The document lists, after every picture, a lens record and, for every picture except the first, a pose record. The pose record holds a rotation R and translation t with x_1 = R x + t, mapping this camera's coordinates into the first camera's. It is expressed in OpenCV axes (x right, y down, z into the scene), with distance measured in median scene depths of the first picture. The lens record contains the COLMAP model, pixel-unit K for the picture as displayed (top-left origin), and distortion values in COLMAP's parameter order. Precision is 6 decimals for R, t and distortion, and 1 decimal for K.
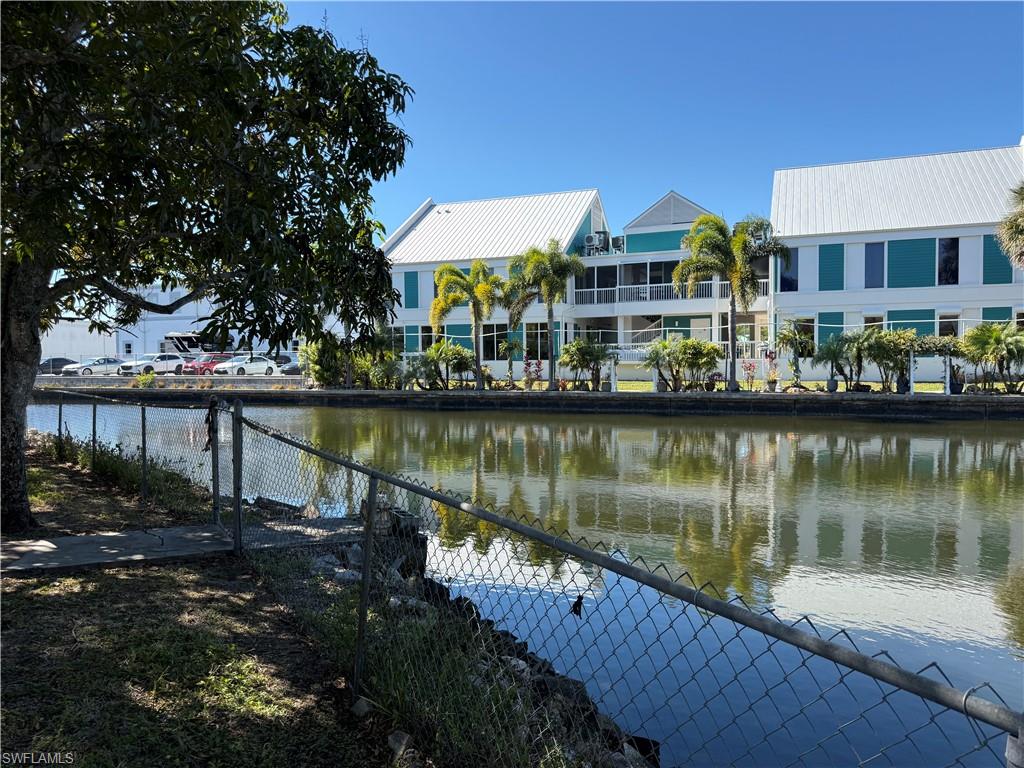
lens RADIAL K [[718.7, 0, 517.1], [0, 718.7, 386.5], [0, 0, 1]] dist [0.003613, -0.003524]
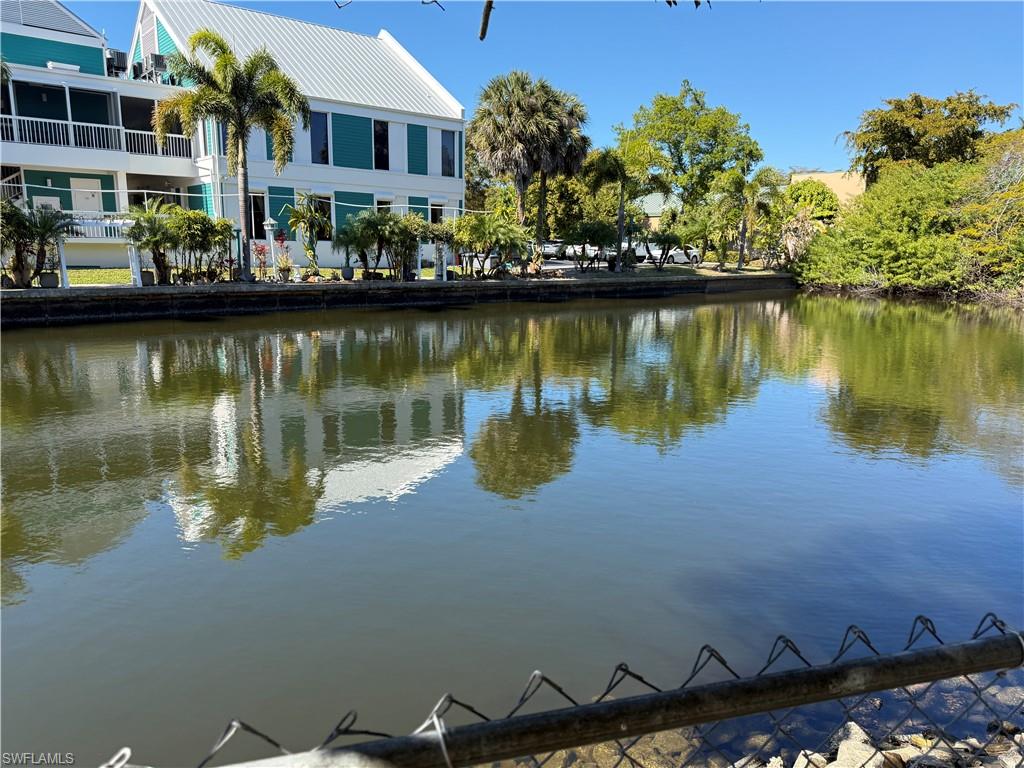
lens RADIAL K [[711.7, 0, 509.7], [0, 711.7, 380.1], [0, 0, 1]] dist [0.136801, -0.272754]
pose [[0.493899, -0.145842, 0.857201, -0.251293], [0.010695, 0.986778, 0.161726, -0.012341], [-0.869454, -0.070708, 0.488928, 0.364791]]
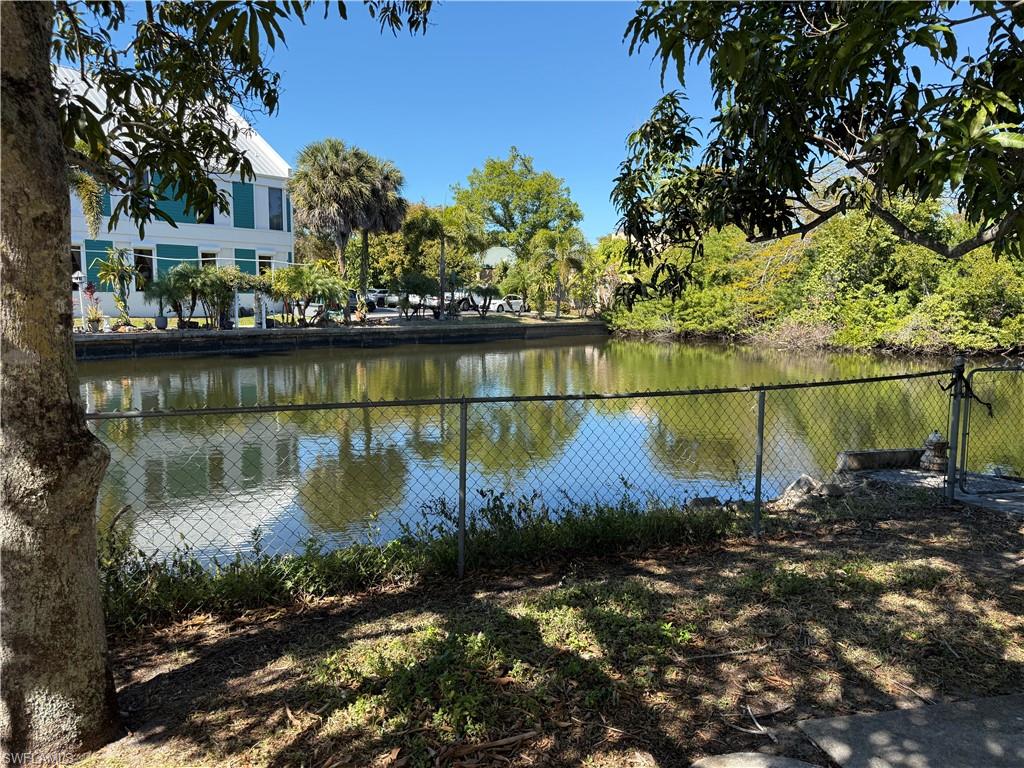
lens RADIAL K [[718.7, 0, 517.1], [0, 718.7, 386.5], [0, 0, 1]] dist [0.003613, -0.003524]
pose [[0.326895, -0.105863, 0.939113, -0.297420], [0.014605, 0.994153, 0.106984, -0.012120], [-0.944948, -0.021256, 0.326530, 0.246468]]
